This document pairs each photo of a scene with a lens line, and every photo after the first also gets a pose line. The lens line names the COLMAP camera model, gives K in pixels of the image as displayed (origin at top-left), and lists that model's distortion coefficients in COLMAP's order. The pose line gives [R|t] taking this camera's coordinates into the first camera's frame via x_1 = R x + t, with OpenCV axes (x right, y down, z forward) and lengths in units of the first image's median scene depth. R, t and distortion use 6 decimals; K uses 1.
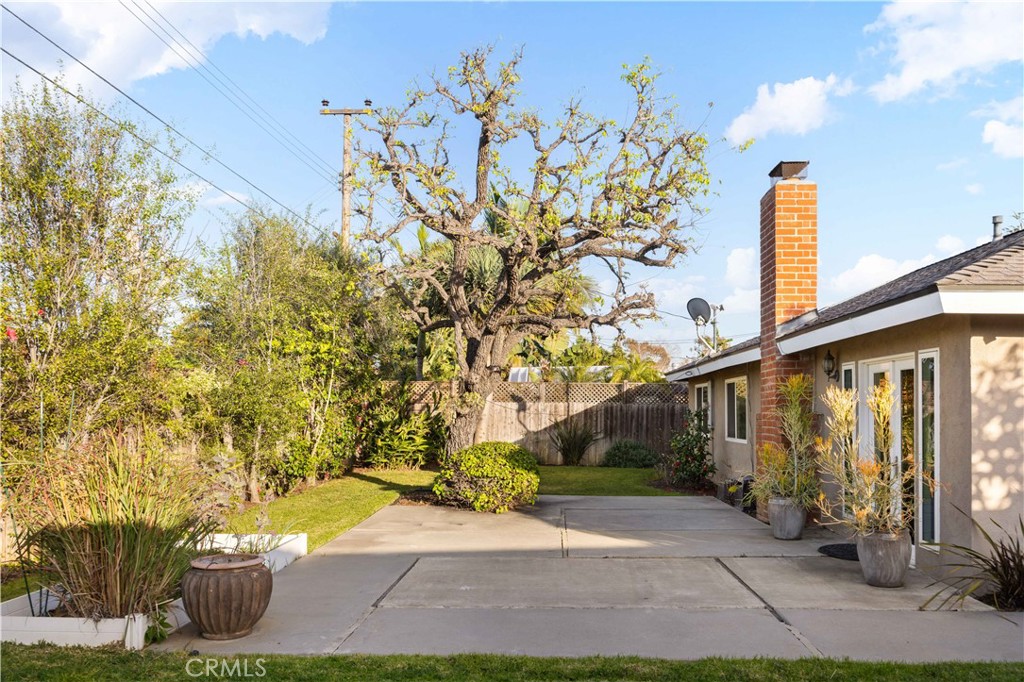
lens RADIAL K [[819.9, 0, 518.7], [0, 819.9, 404.1], [0, 0, 1]] dist [-0.025941, -0.000109]
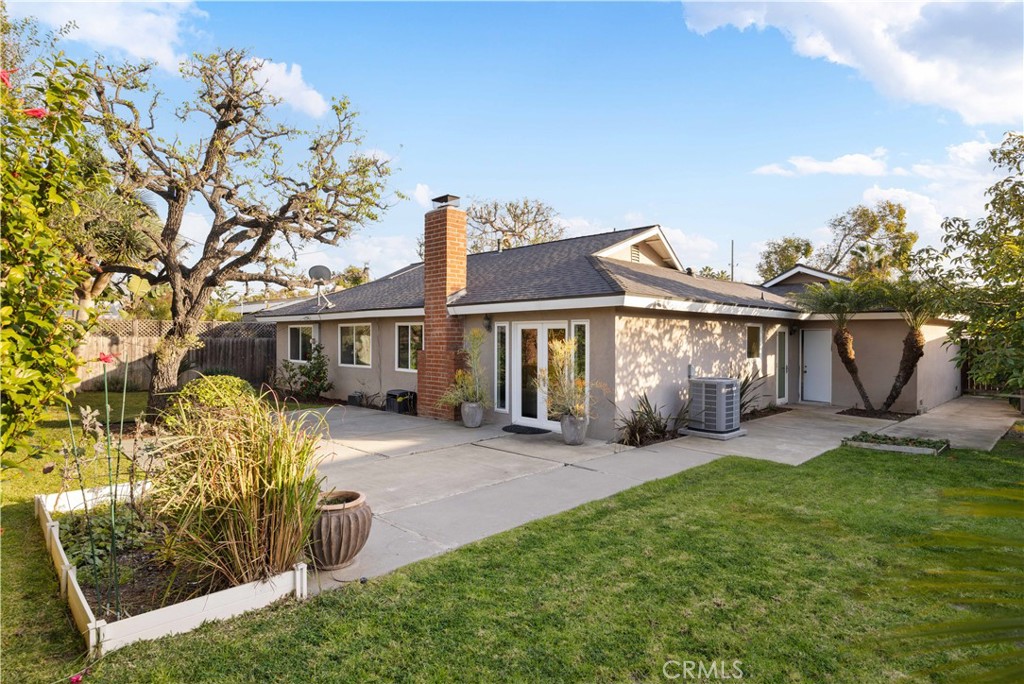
lens RADIAL K [[568.9, 0, 512.5], [0, 568.9, 339.8], [0, 0, 1]] dist [-0.005522, 0.000526]
pose [[0.677185, -0.005813, 0.735790, -0.423973], [-0.006646, 0.999880, 0.014016, -0.027311], [-0.735783, -0.014381, 0.677065, 0.143324]]
